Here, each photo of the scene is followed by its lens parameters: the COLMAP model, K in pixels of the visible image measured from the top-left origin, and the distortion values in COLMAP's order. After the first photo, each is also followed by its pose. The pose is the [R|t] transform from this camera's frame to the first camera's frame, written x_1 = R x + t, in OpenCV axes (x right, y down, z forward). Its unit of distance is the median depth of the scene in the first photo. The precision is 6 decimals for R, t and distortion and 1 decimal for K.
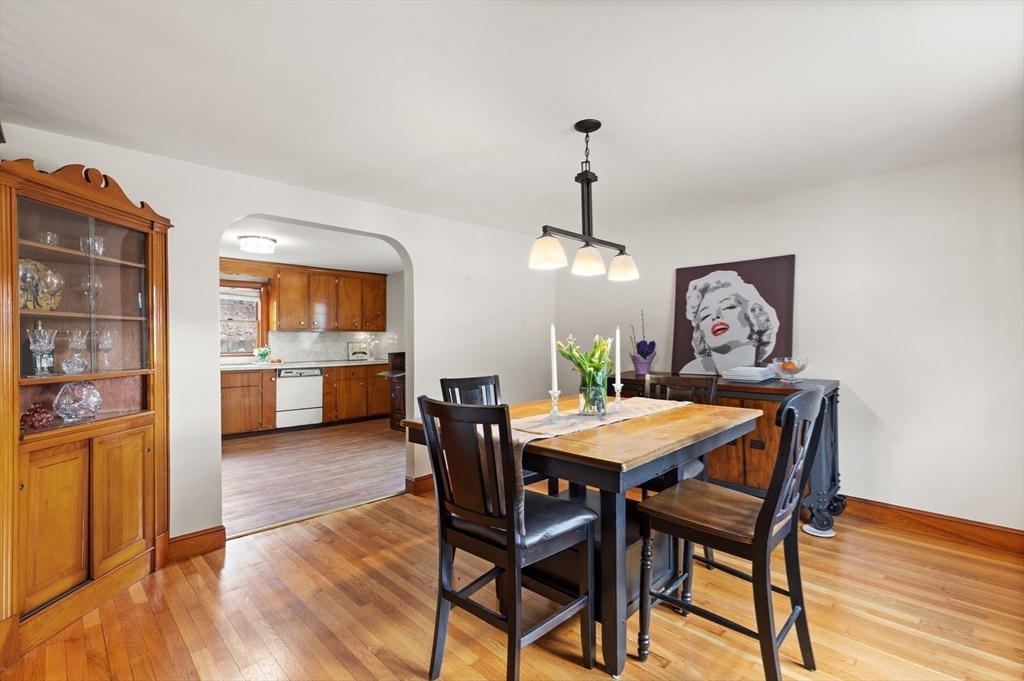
lens RADIAL K [[471.4, 0, 514.3], [0, 471.4, 339.2], [0, 0, 1]] dist [0.012322, -0.000383]
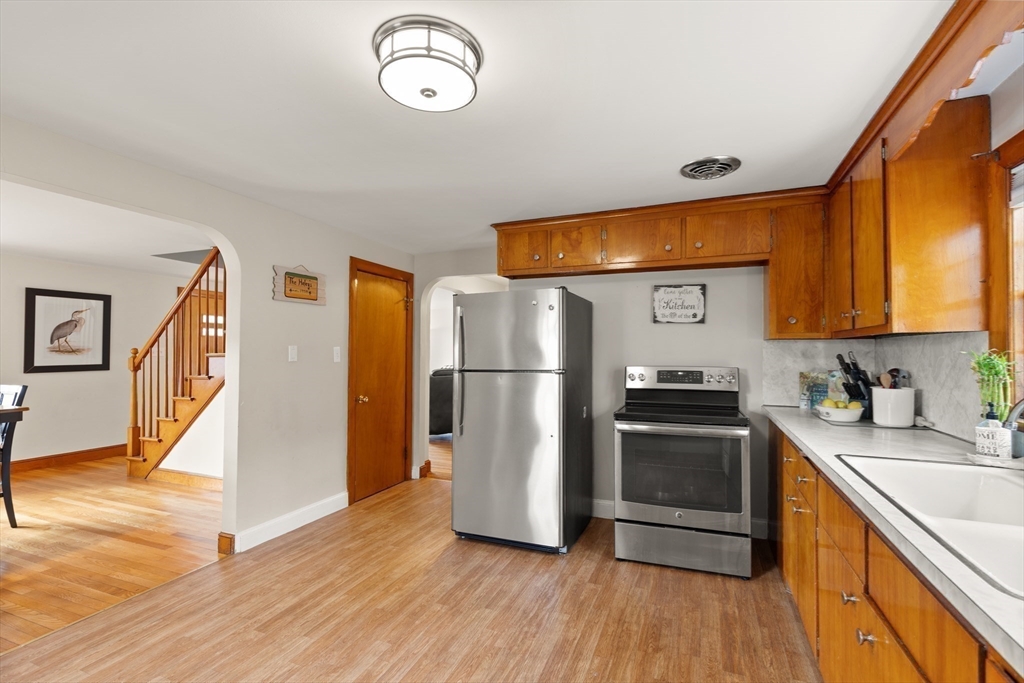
lens RADIAL K [[471.4, 0, 529.5], [0, 471.4, 346.7], [0, 0, 1]] dist [0.012322, -0.000383]
pose [[-0.915128, -0.004013, -0.403142, -0.352946], [-0.000492, 0.999961, -0.008836, -0.005488], [0.403162, -0.007888, -0.915095, 0.981007]]
